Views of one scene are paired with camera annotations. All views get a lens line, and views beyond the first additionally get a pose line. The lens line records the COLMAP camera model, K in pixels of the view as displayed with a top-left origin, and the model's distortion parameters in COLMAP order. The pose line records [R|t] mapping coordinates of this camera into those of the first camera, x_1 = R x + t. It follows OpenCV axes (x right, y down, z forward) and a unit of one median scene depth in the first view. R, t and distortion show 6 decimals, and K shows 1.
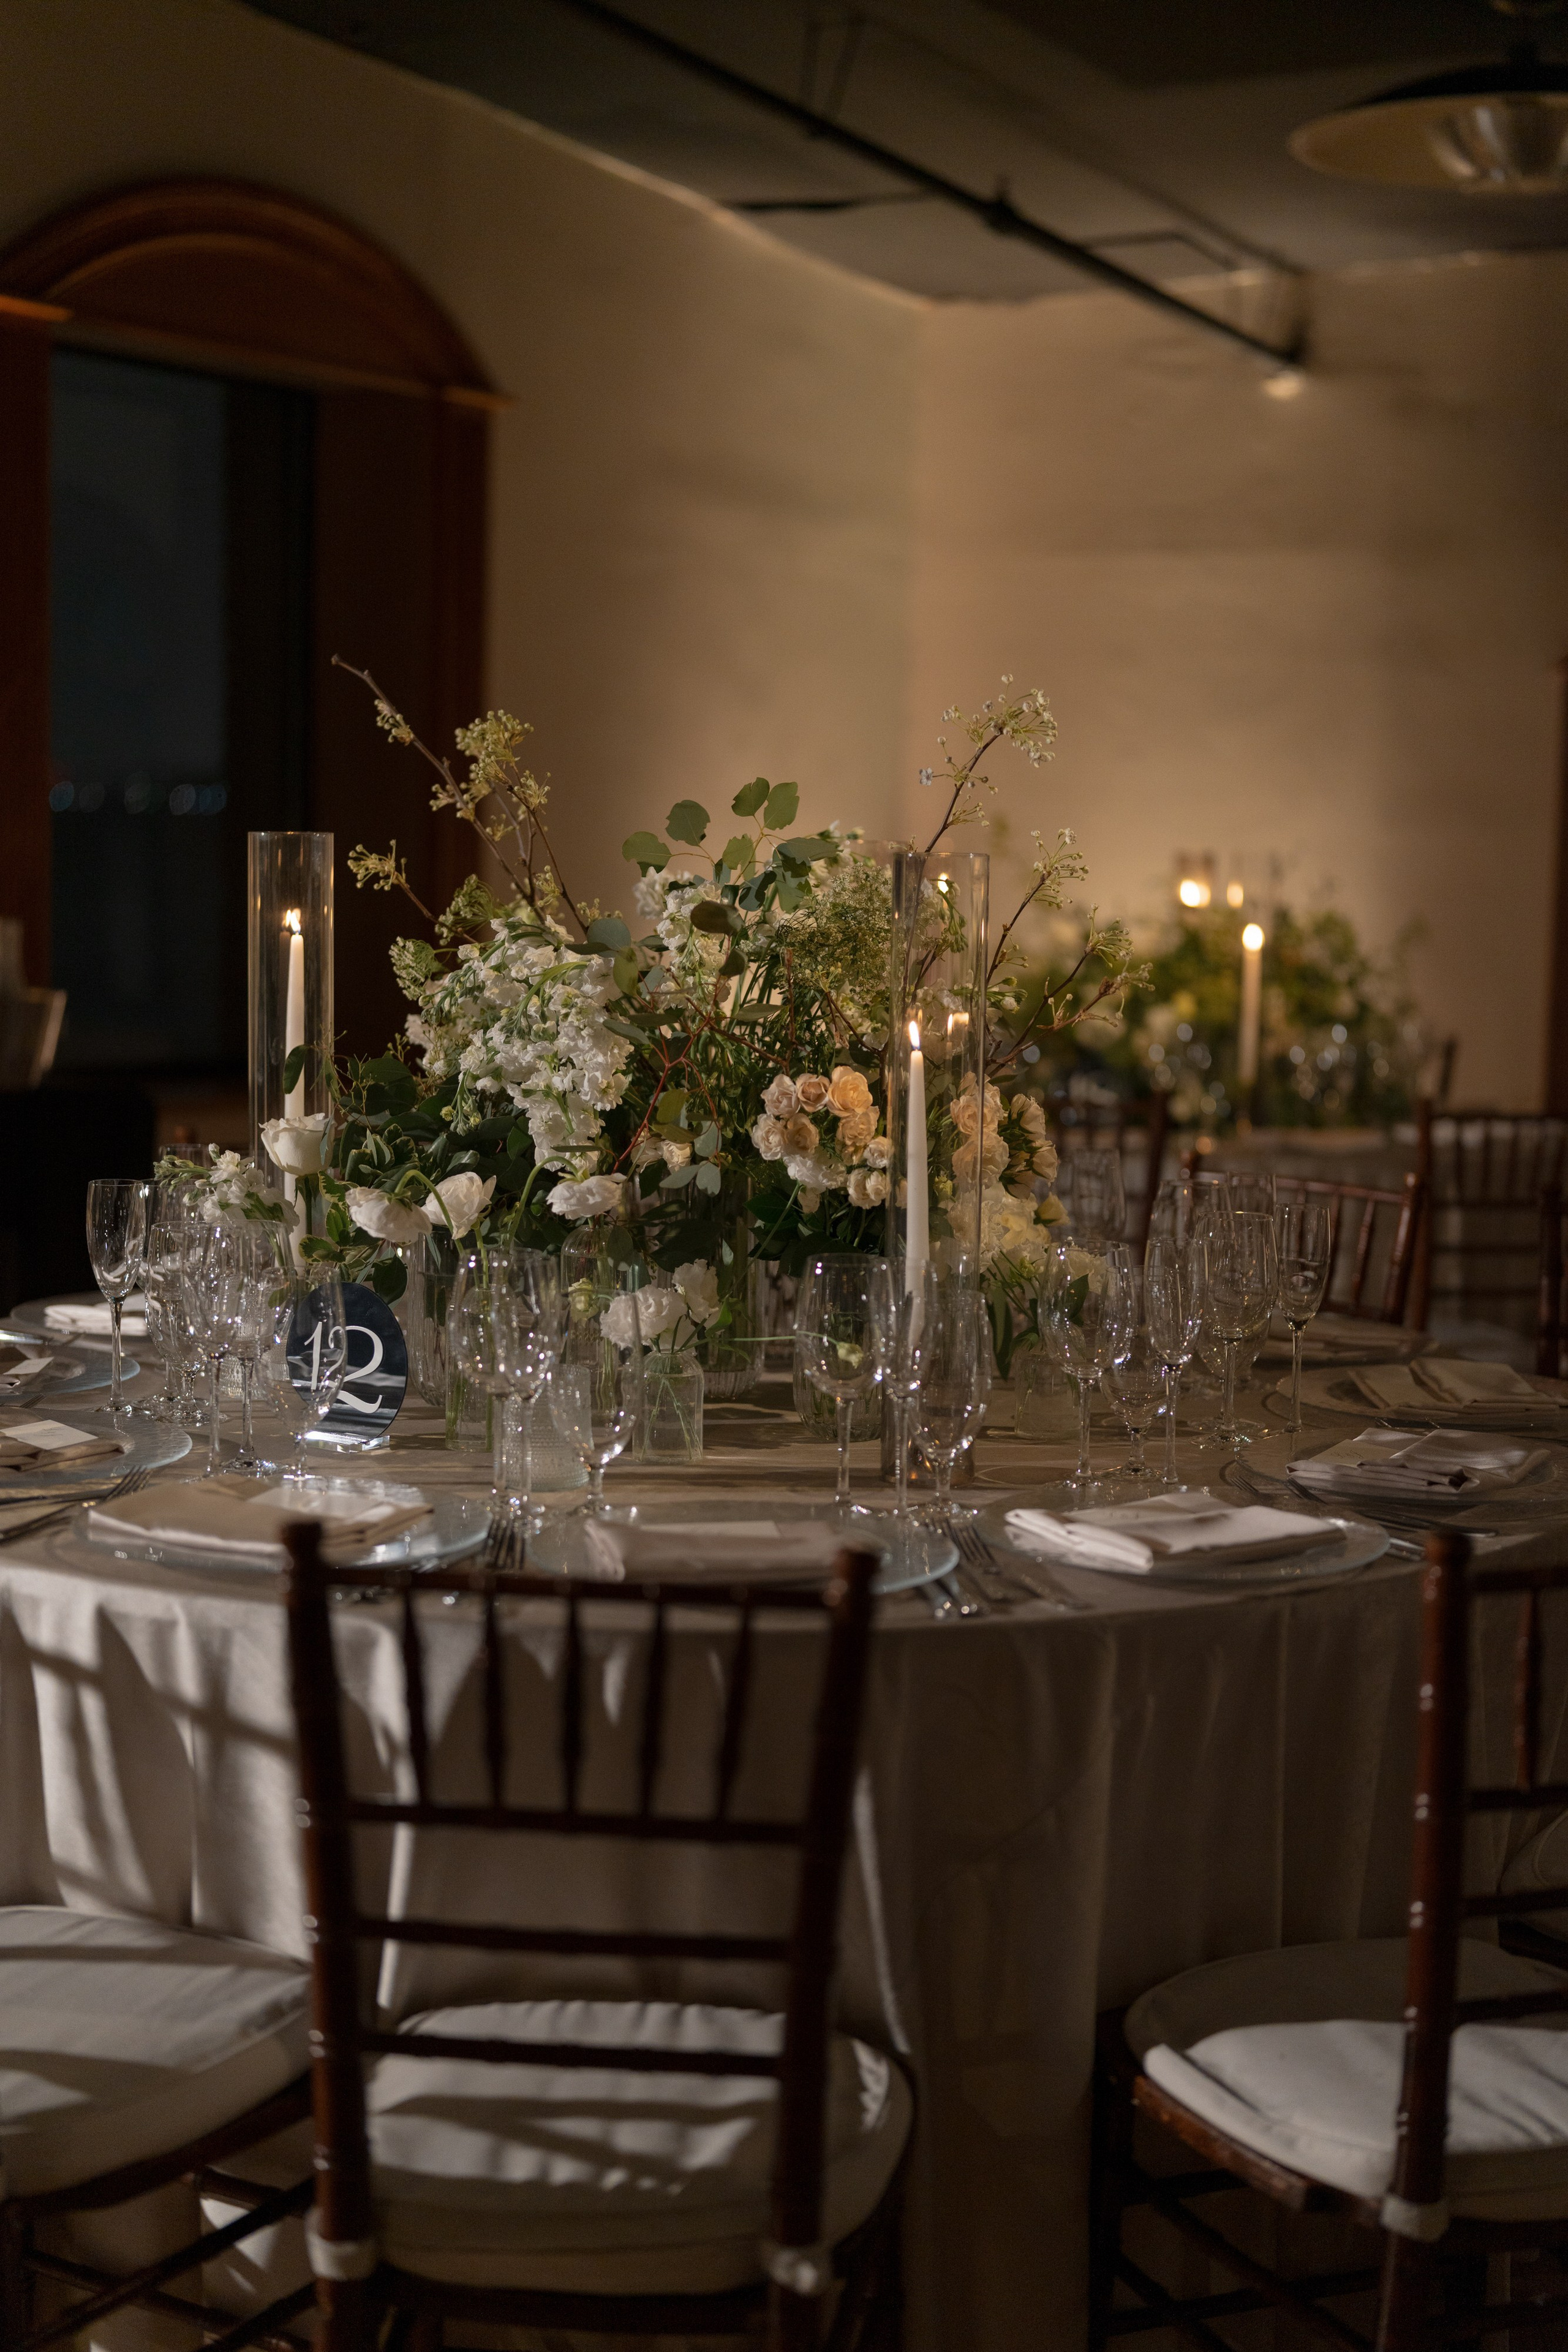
lens RADIAL K [[3351.0, 0, 784.9], [0, 3351.0, 1175.0], [0, 0, 1]] dist [-0.054522, 0.000000]
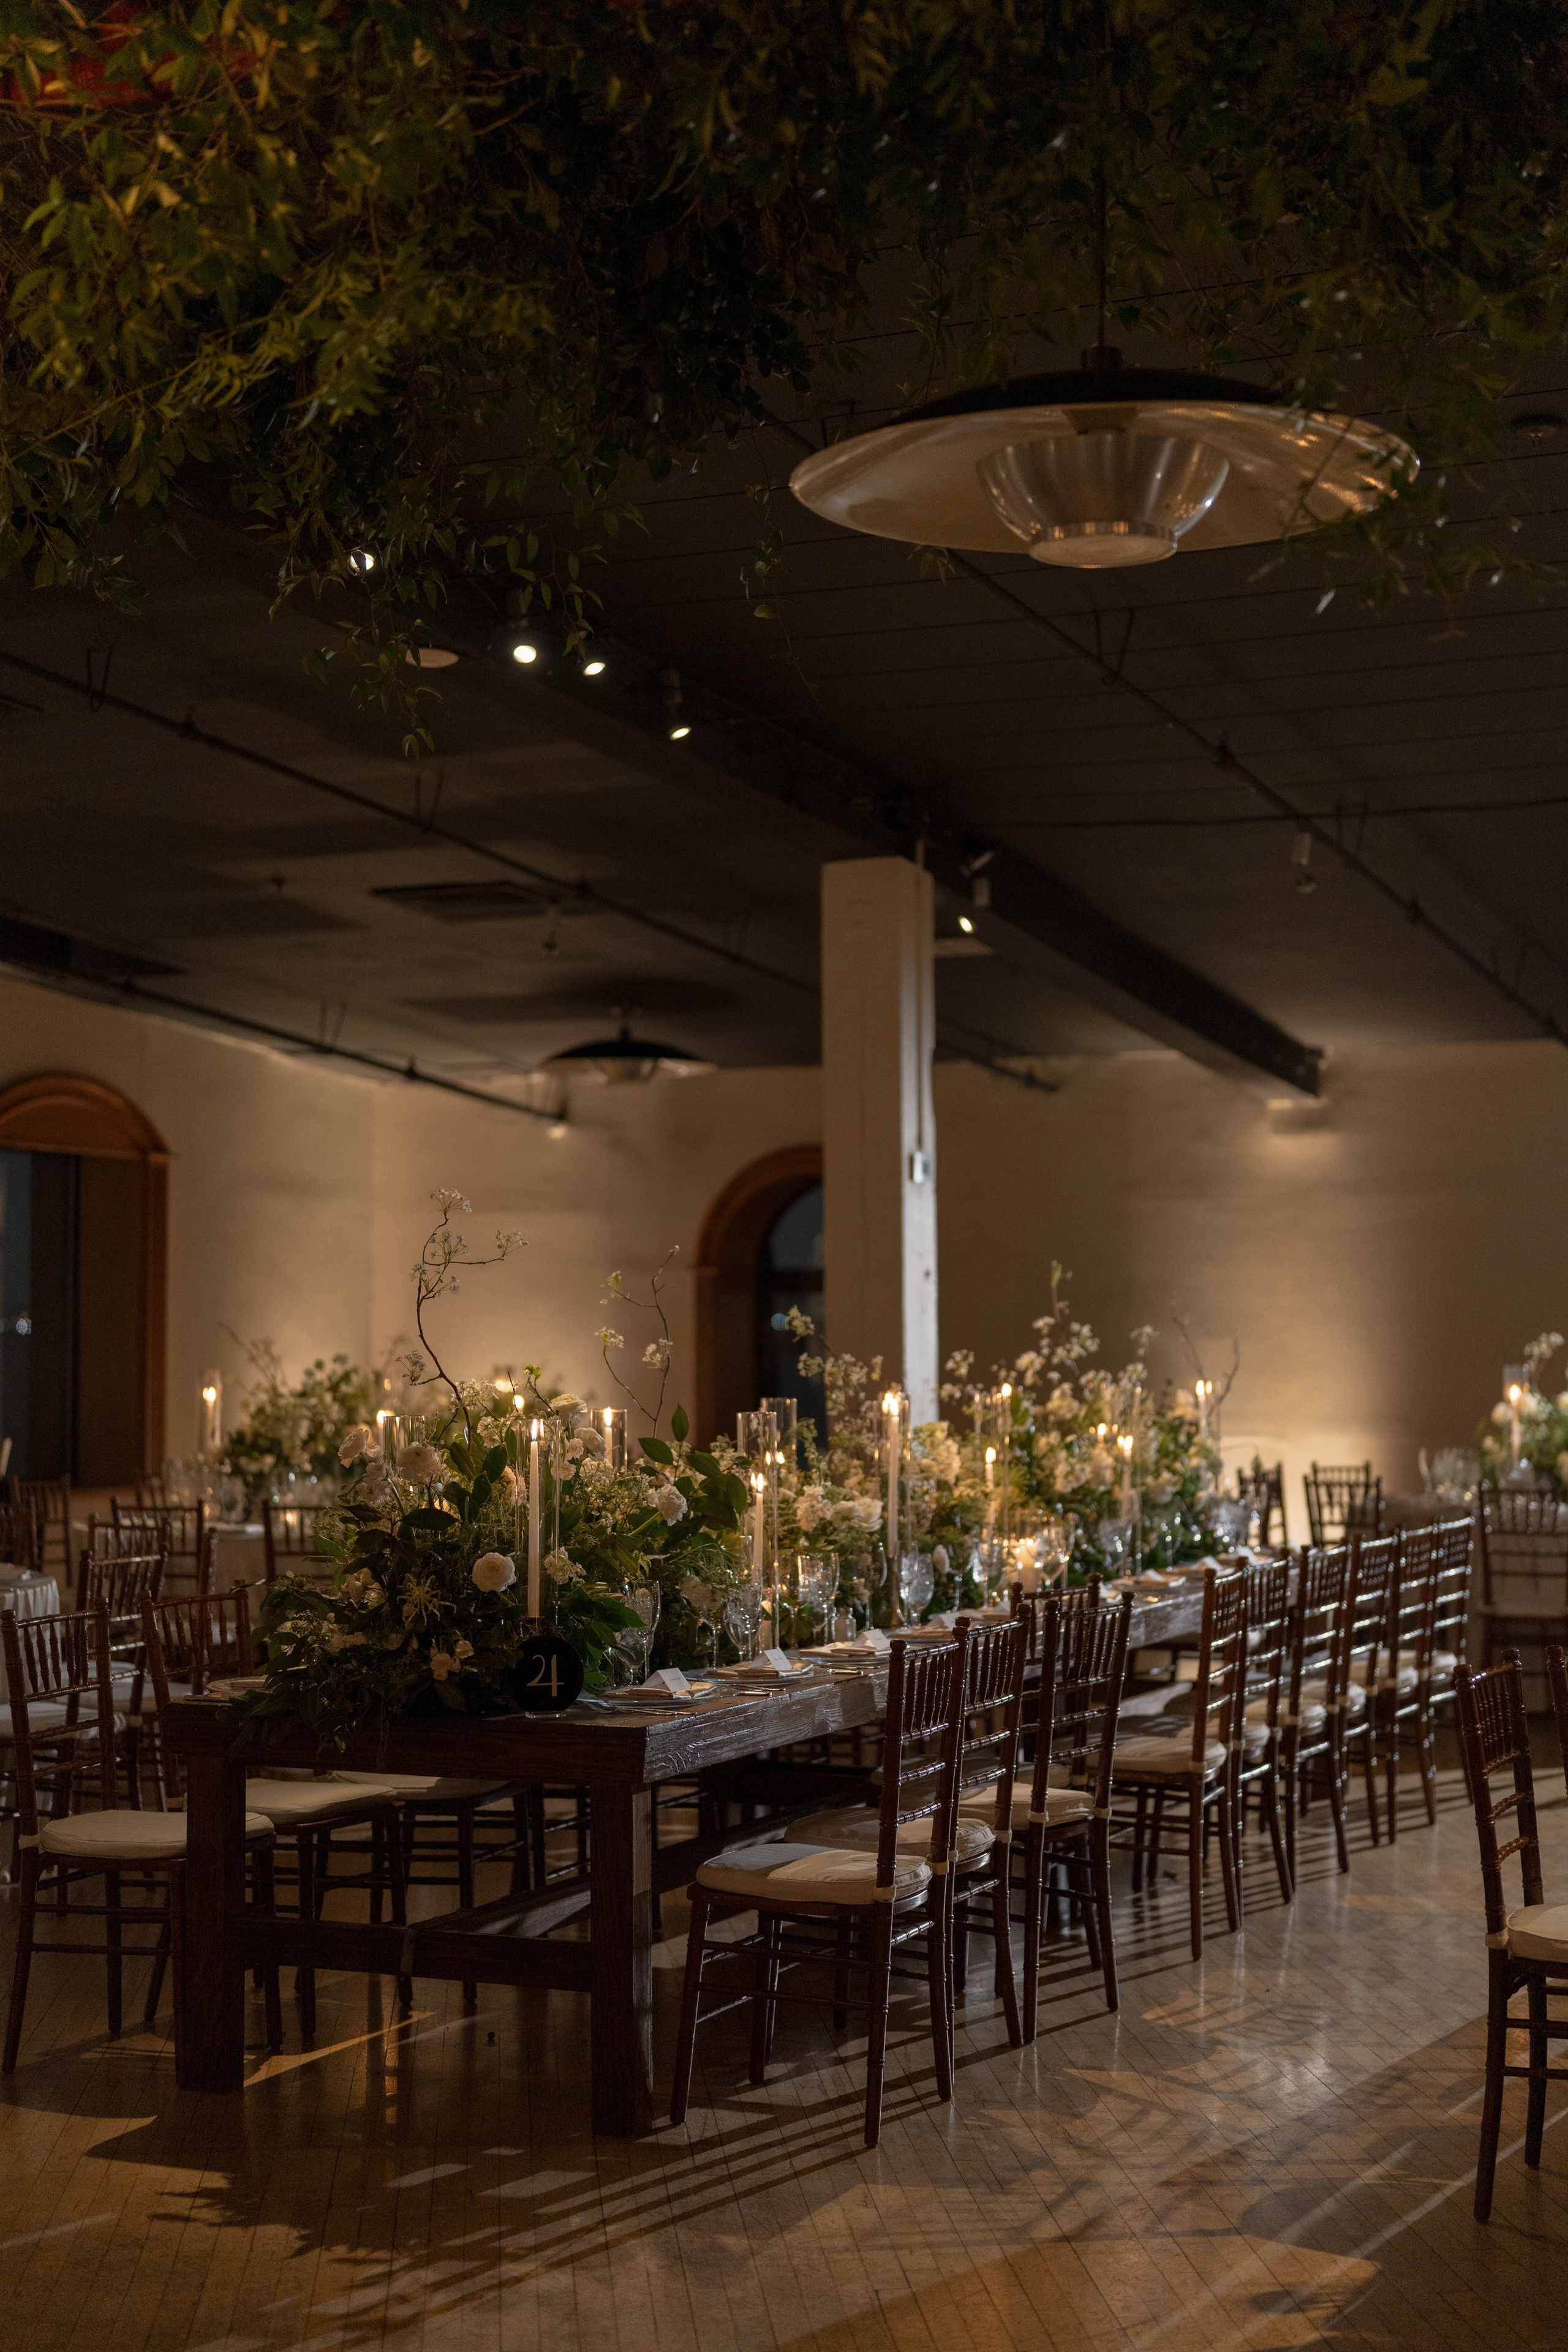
lens RADIAL K [[3351.0, 0, 783.8], [0, 3351.0, 1172.1], [0, 0, 1]] dist [-0.054522, 0.000000]
pose [[0.987001, -0.022524, 0.159129, -0.041956], [0.046377, 0.987927, -0.147818, 0.103336], [-0.153879, 0.153276, 0.976129, -1.102950]]
